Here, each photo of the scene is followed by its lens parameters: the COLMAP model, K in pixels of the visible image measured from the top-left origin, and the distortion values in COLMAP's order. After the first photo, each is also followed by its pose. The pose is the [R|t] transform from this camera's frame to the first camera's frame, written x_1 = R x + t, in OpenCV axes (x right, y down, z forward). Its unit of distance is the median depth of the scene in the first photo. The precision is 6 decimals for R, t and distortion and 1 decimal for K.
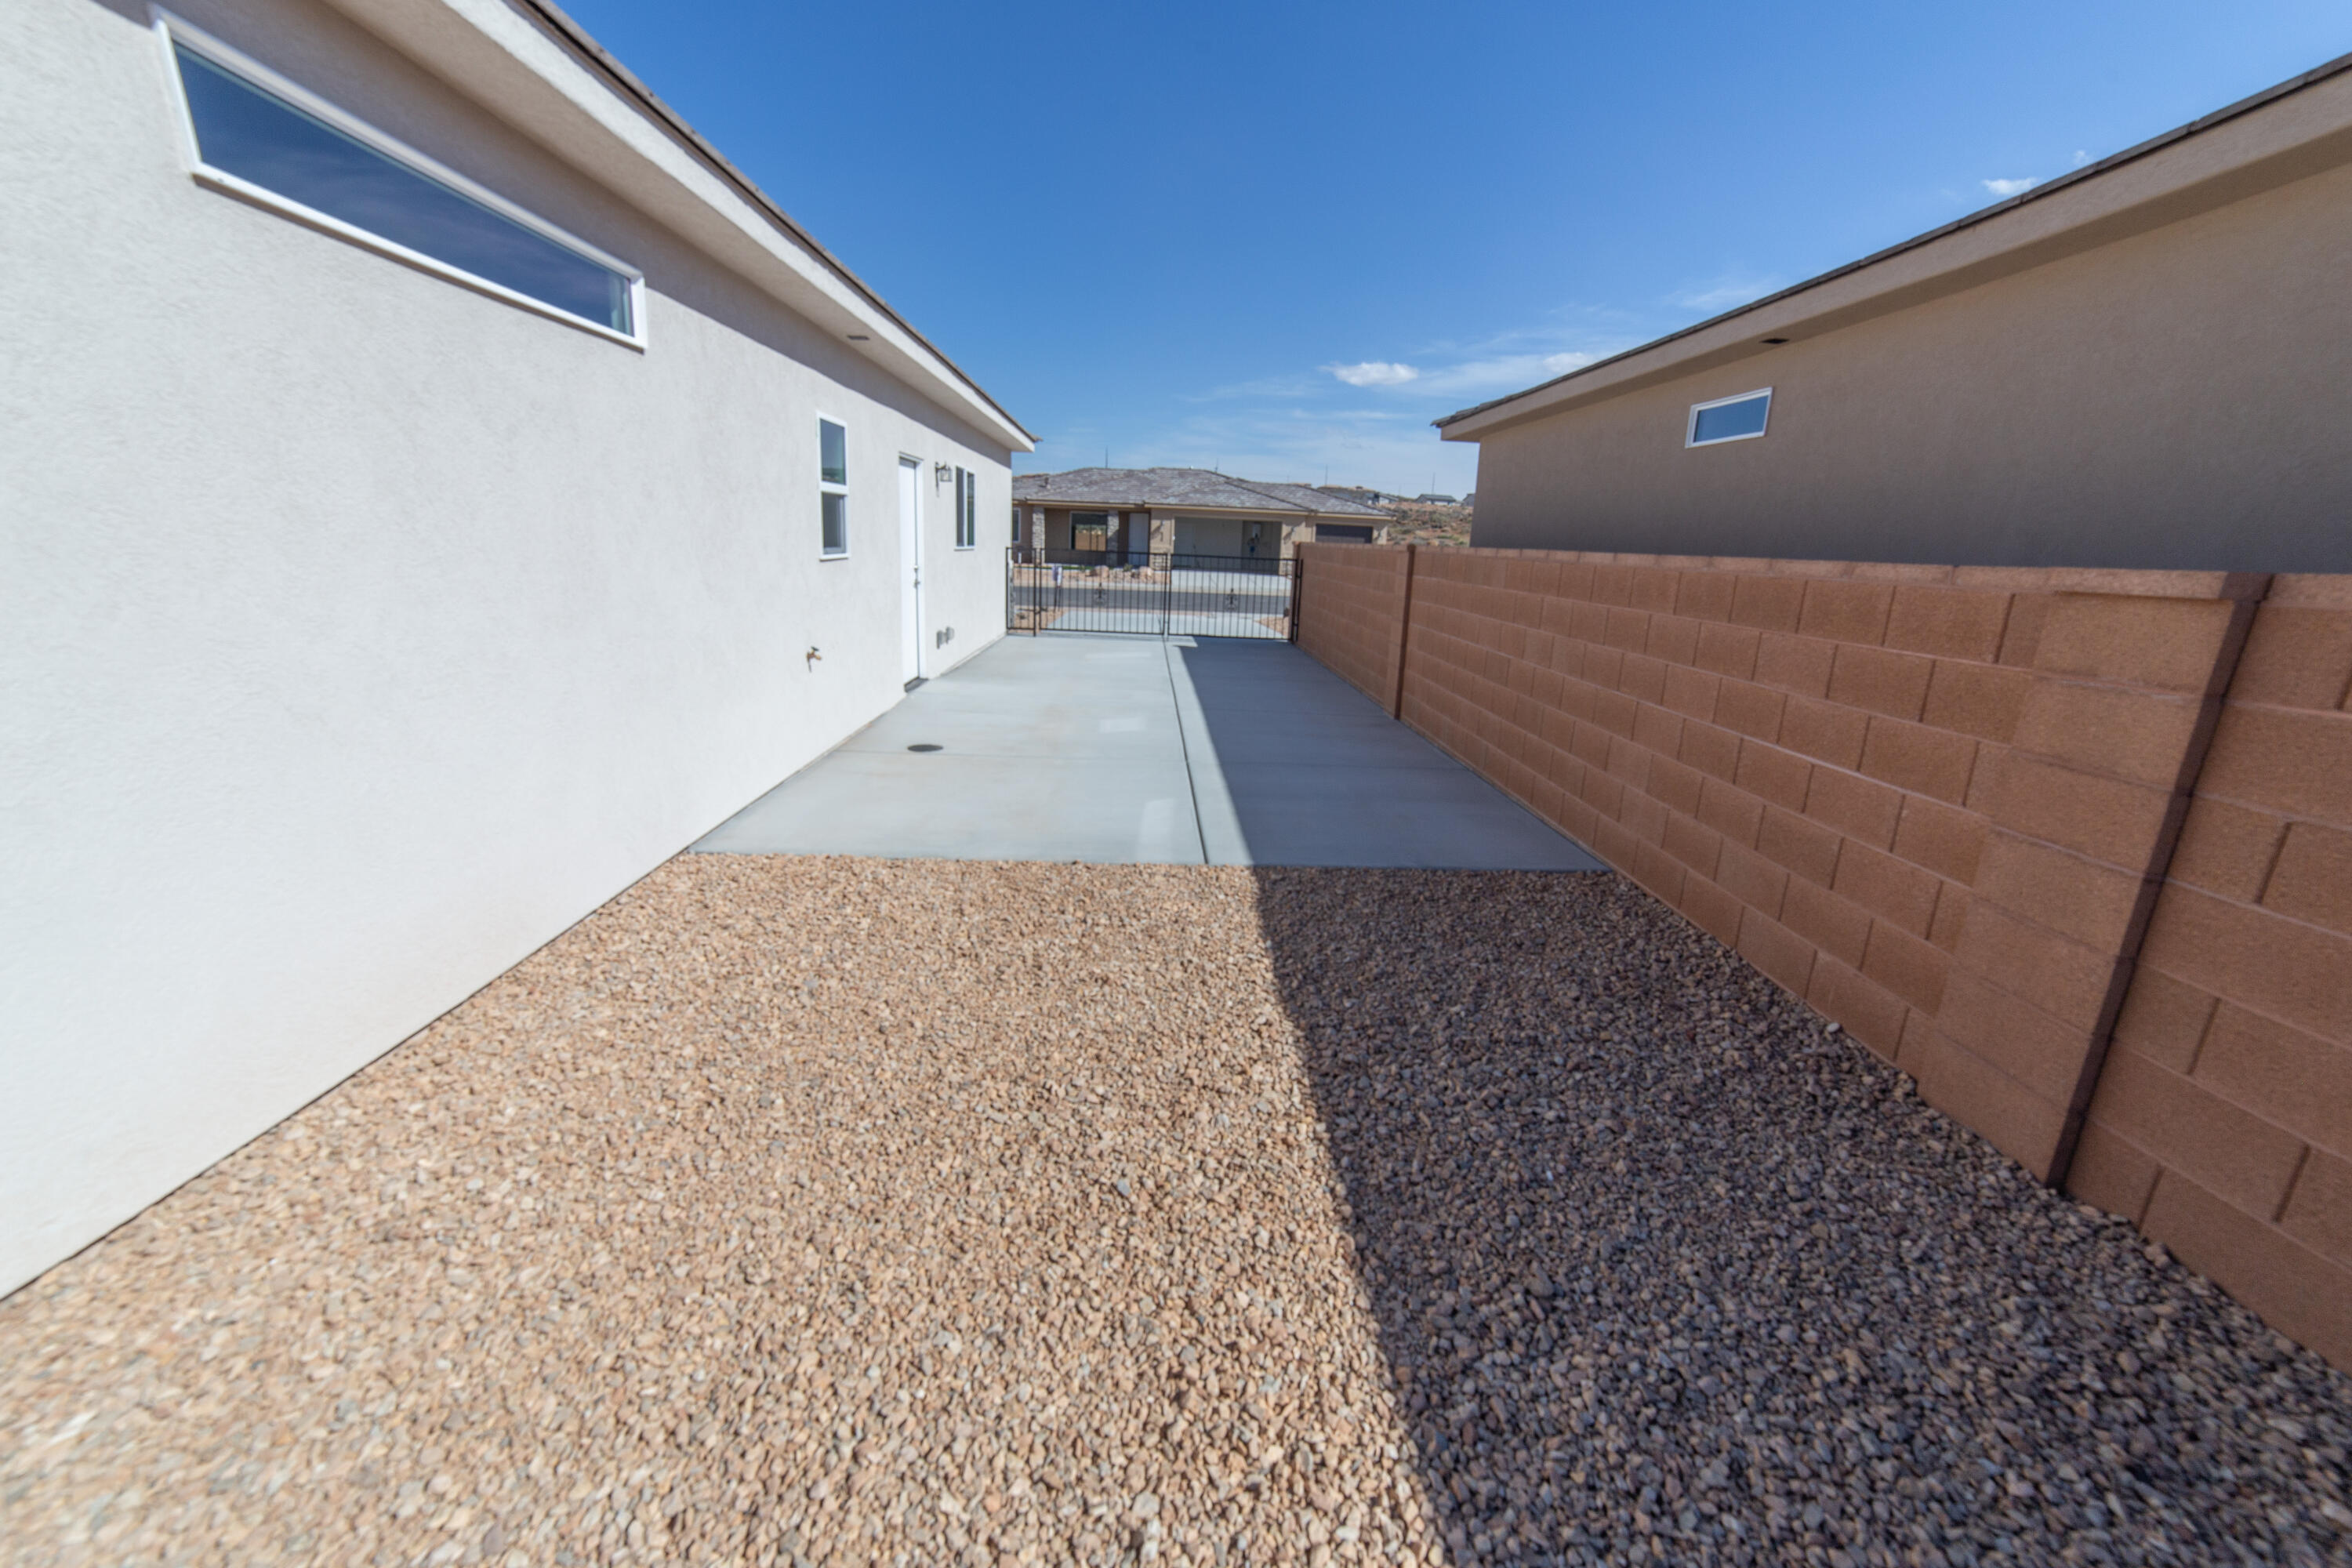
lens RADIAL K [[933.2, 0, 1180.9], [0, 933.2, 777.7], [0, 0, 1]] dist [-0.082729, 0.032424]
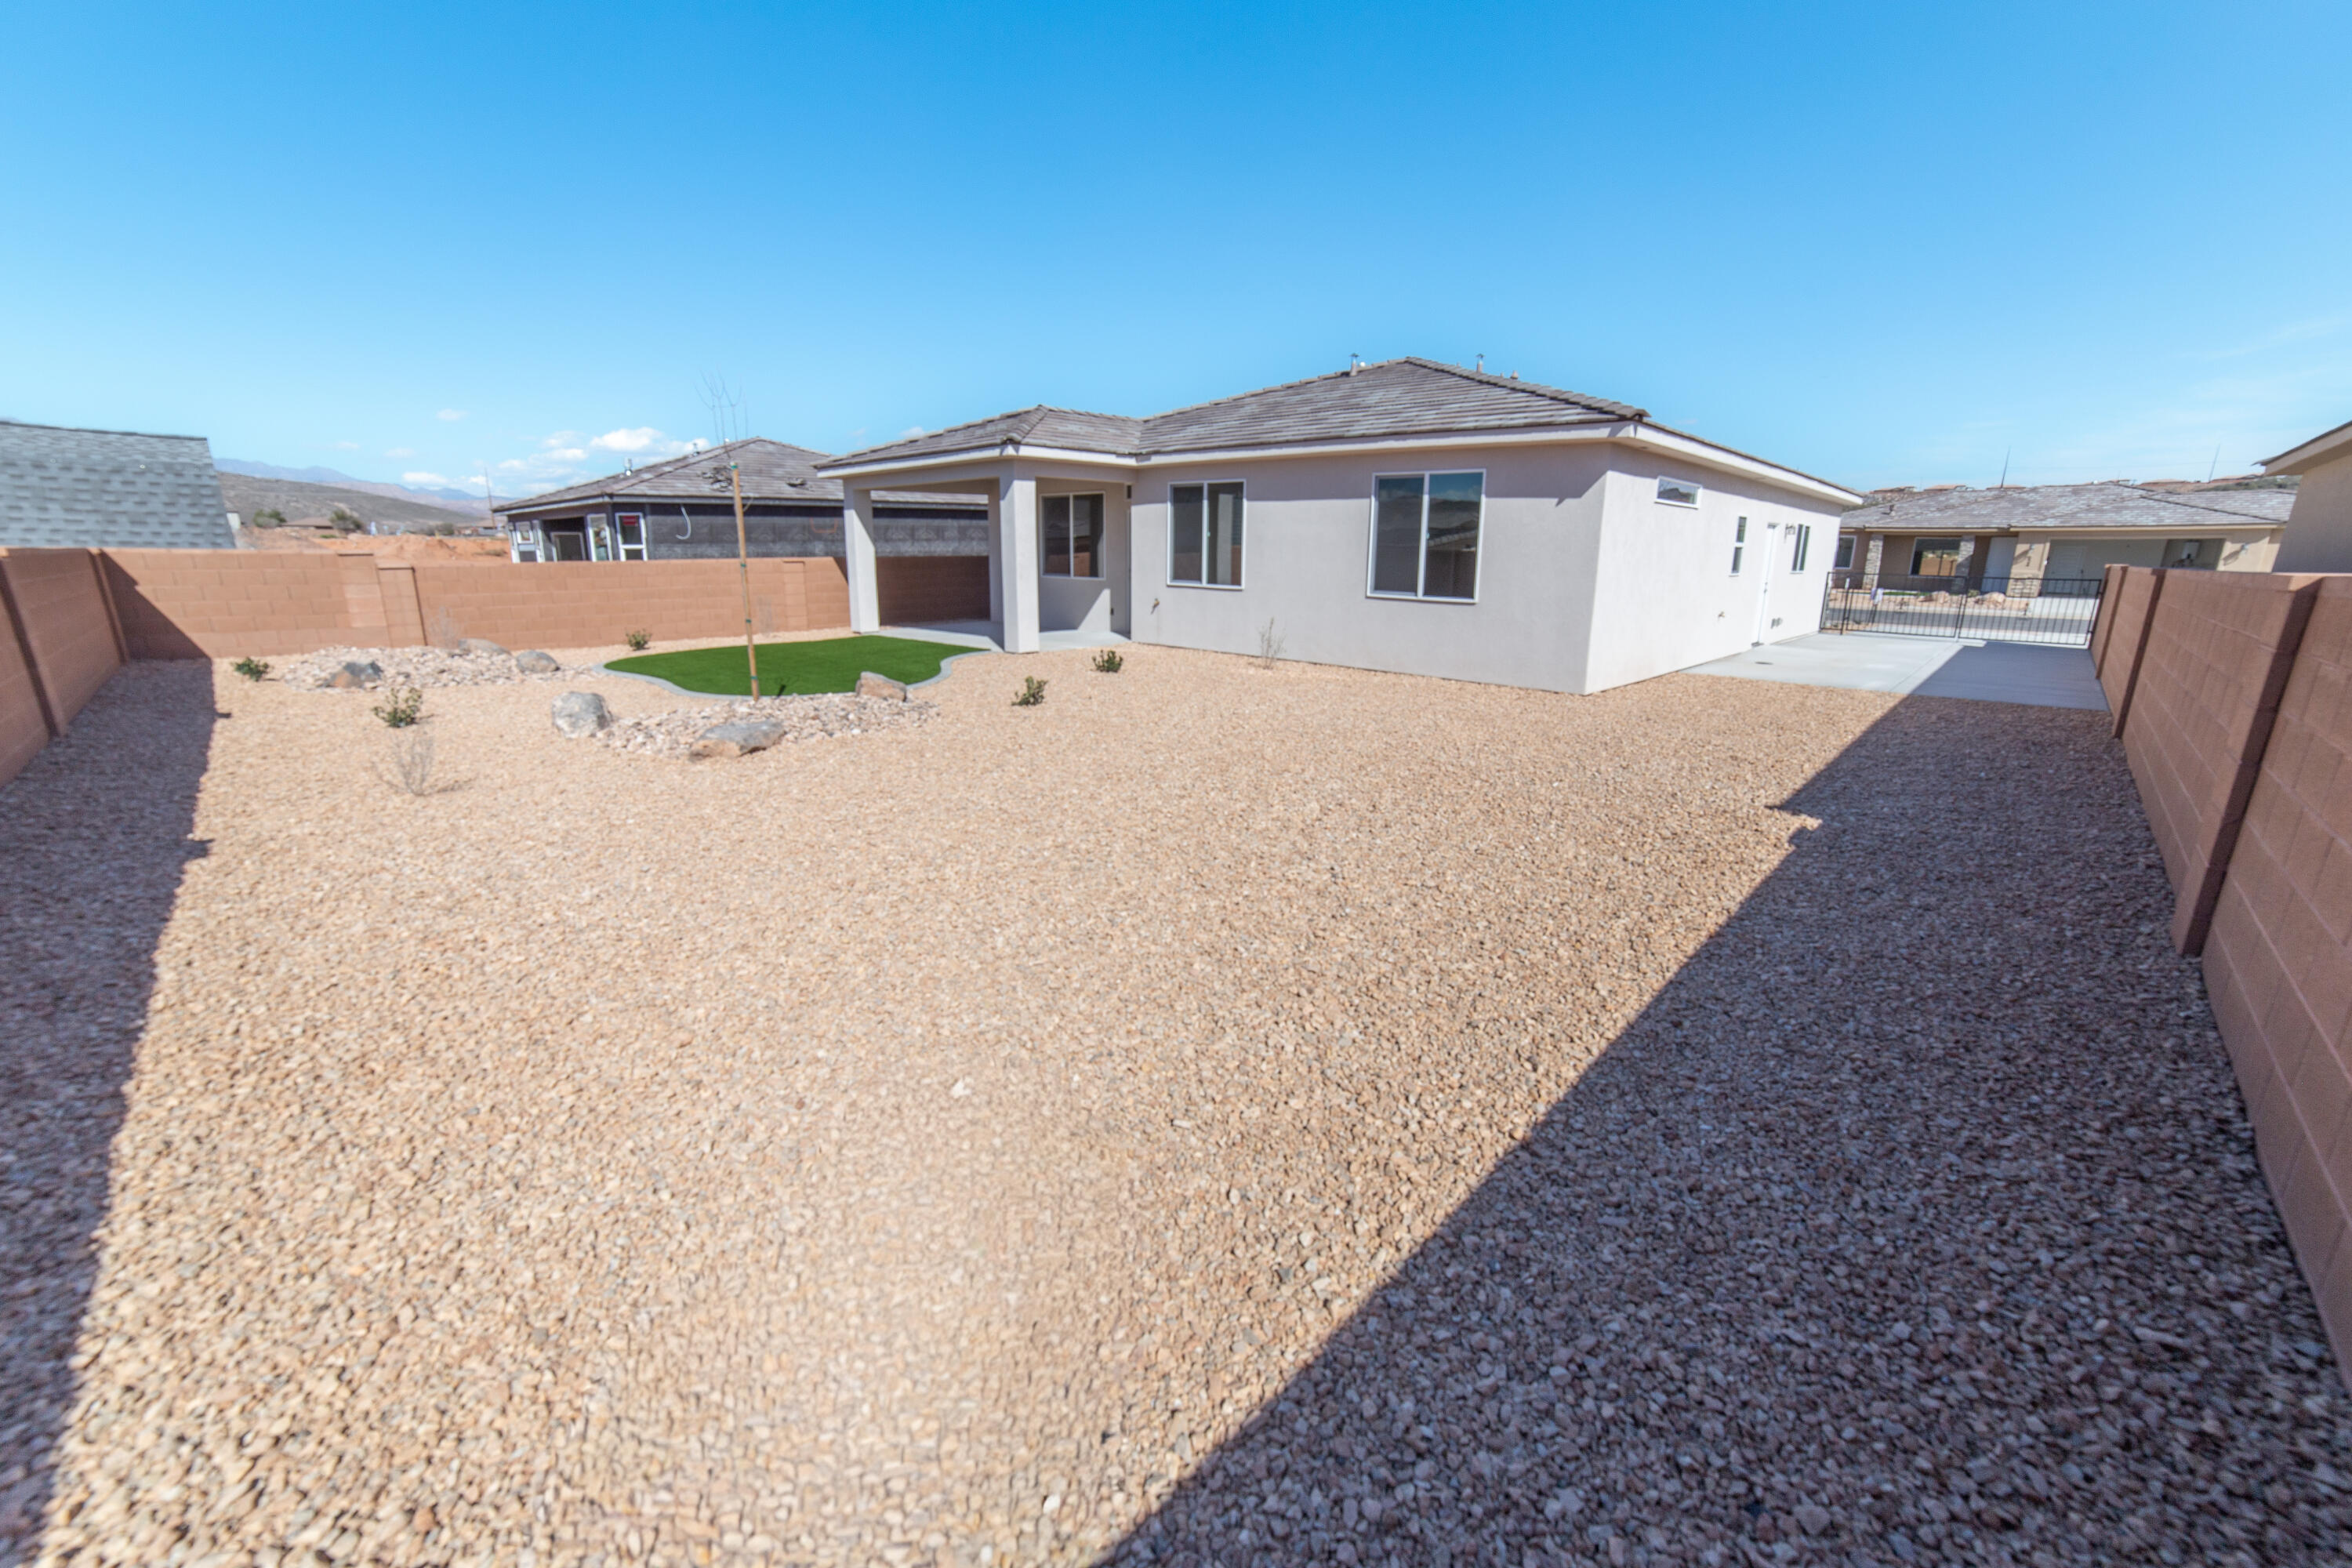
lens RADIAL K [[933.2, 0, 1180.9], [0, 933.2, 777.7], [0, 0, 1]] dist [-0.082729, 0.032424]
pose [[0.694967, 0.139348, -0.705410, 0.049965], [-0.157484, 0.986721, 0.039767, 0.059304], [0.701584, 0.083454, 0.707683, -0.233753]]
